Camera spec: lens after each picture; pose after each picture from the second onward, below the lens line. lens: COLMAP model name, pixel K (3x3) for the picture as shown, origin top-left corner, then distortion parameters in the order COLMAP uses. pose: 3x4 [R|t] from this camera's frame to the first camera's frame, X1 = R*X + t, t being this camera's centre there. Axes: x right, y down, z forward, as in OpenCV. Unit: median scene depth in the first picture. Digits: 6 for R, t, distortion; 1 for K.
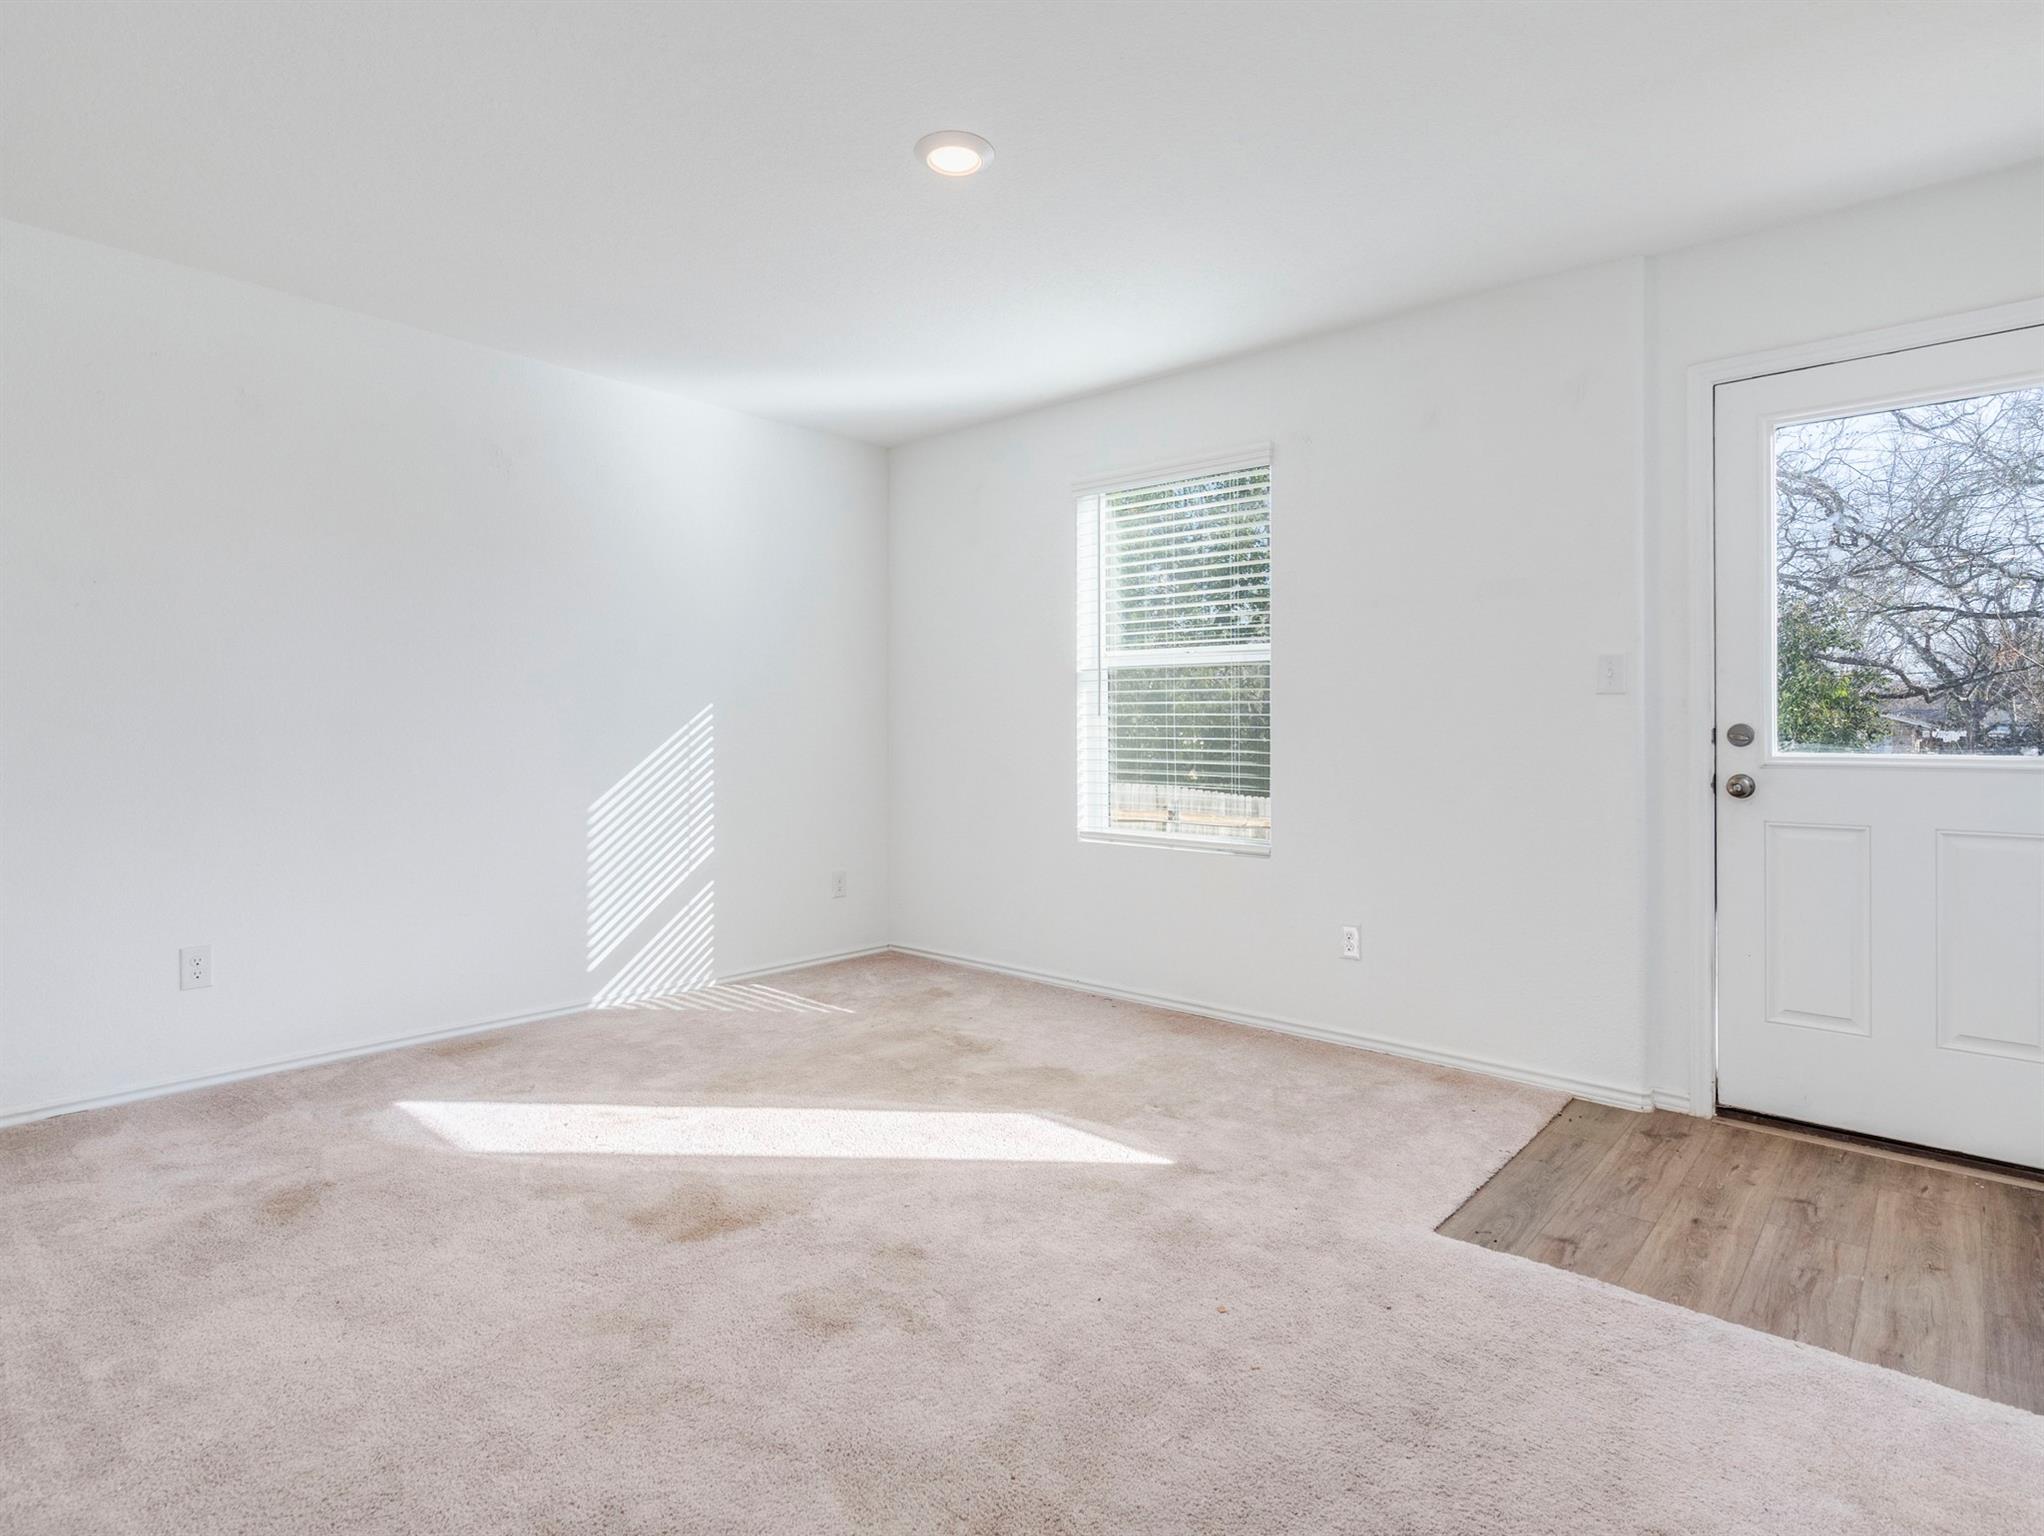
lens RADIAL K [[1072.4, 0, 1028.0], [0, 1072.4, 712.0], [0, 0, 1]] dist [-0.004069, 0.000855]
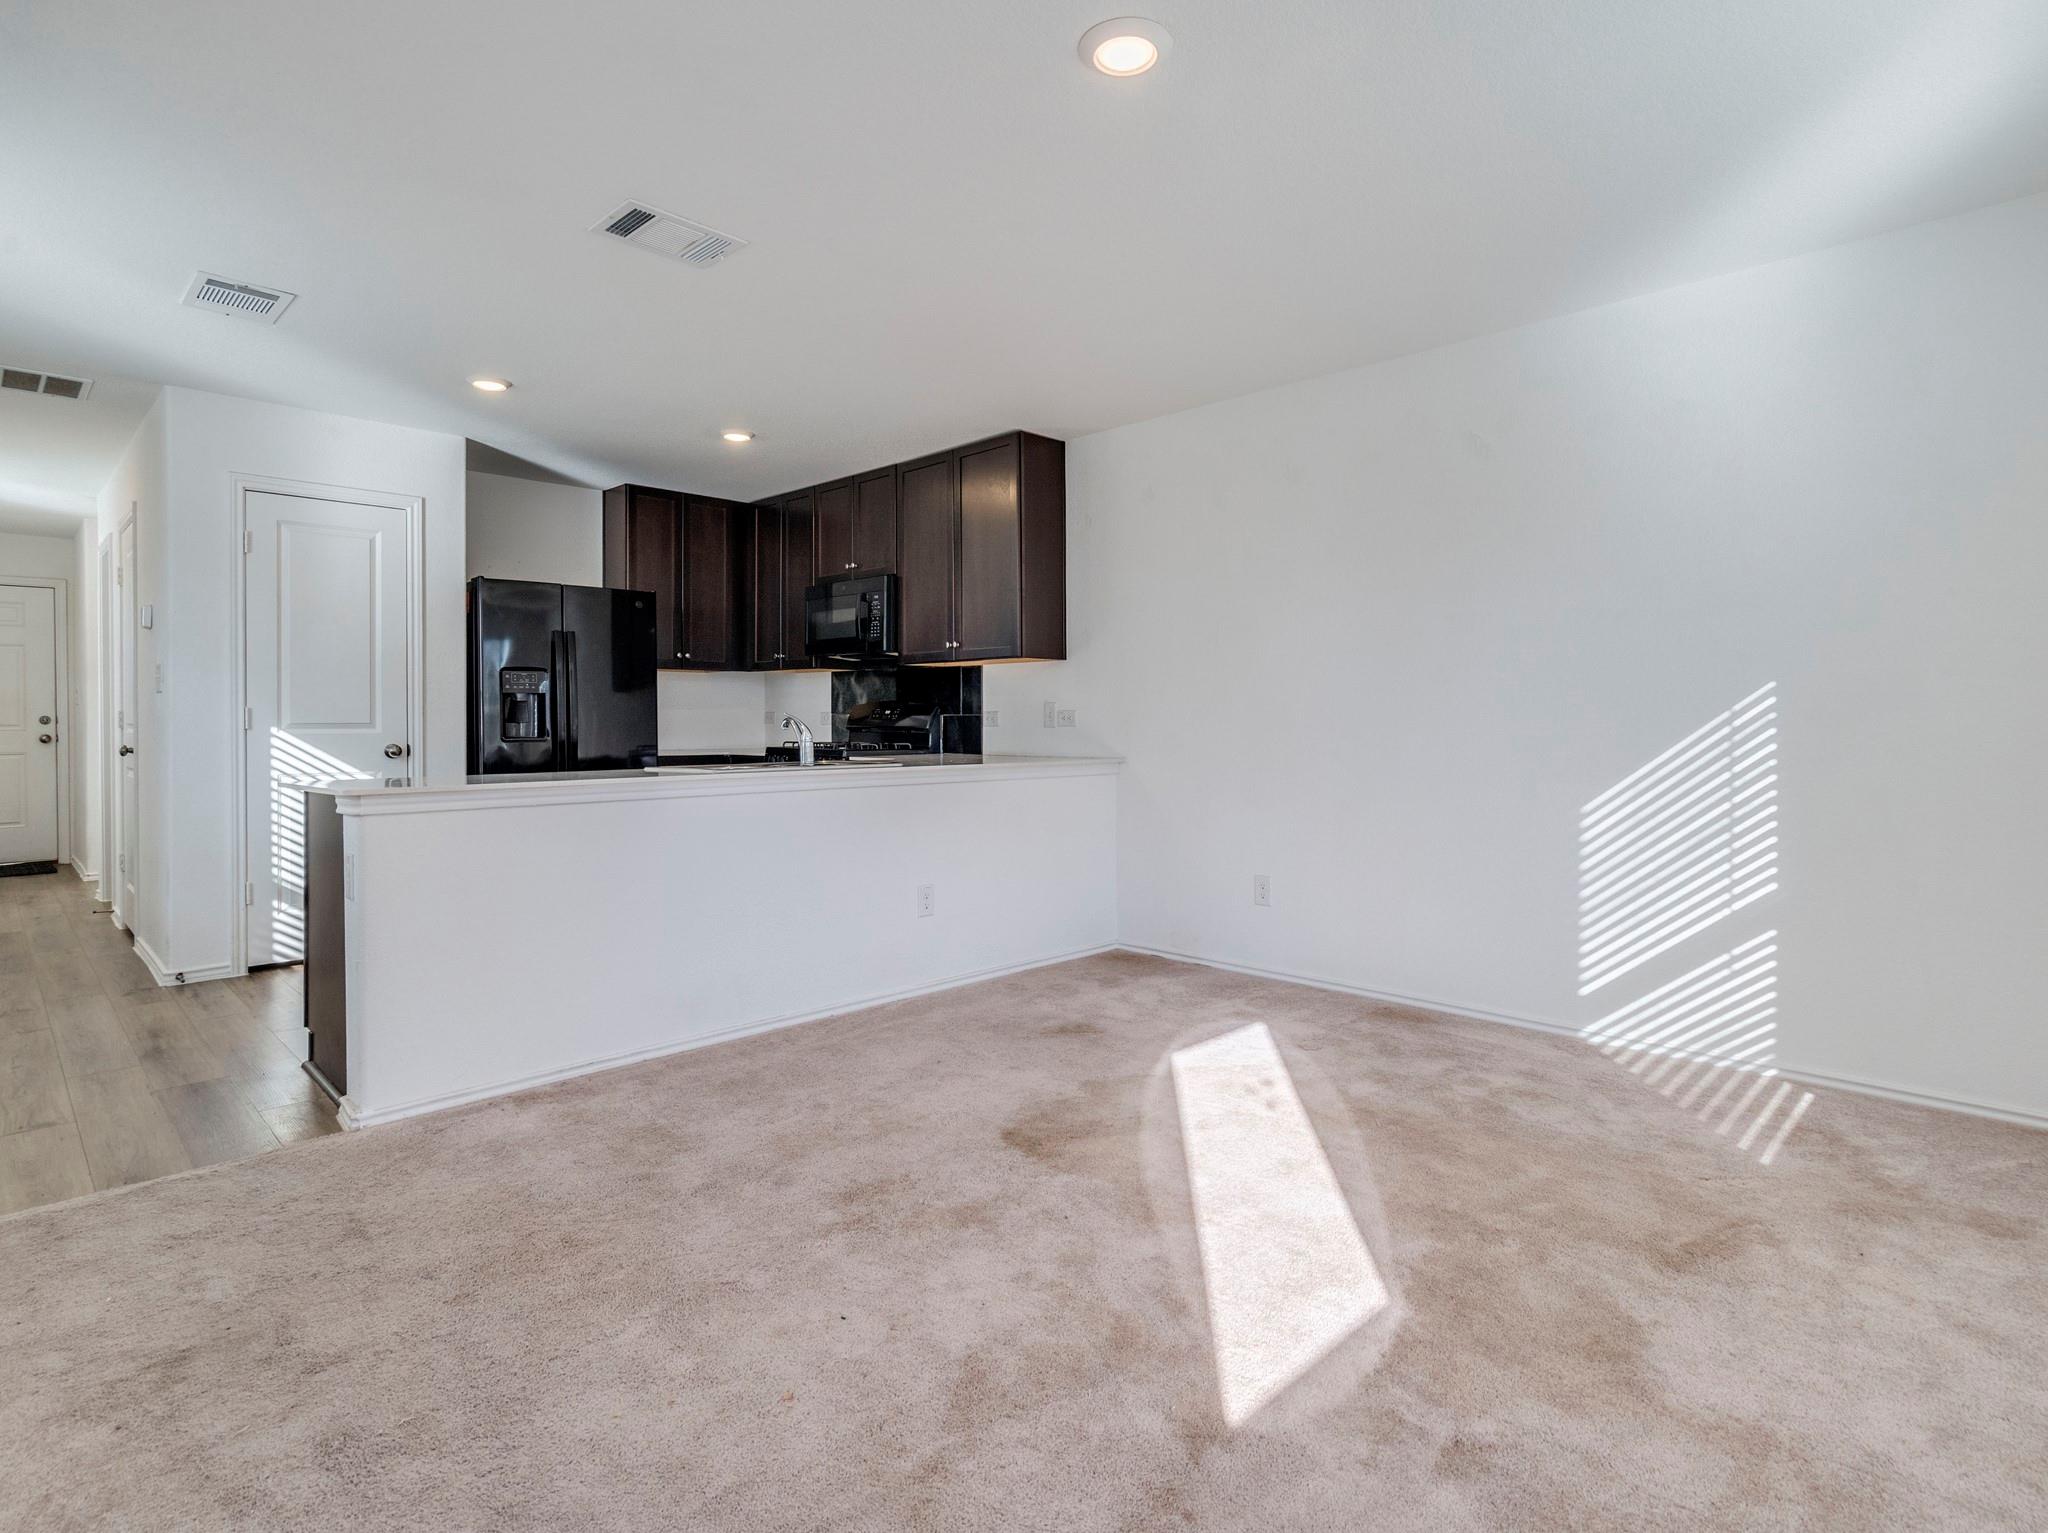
lens RADIAL K [[1055.5, 0, 1022.0], [0, 1055.5, 738.4], [0, 0, 1]] dist [-0.004635, 0.000034]
pose [[-0.067854, 0.013315, -0.997606, 0.666793], [0.019285, 0.999742, 0.012032, 0.018108], [0.997509, -0.018423, -0.068094, 0.839806]]
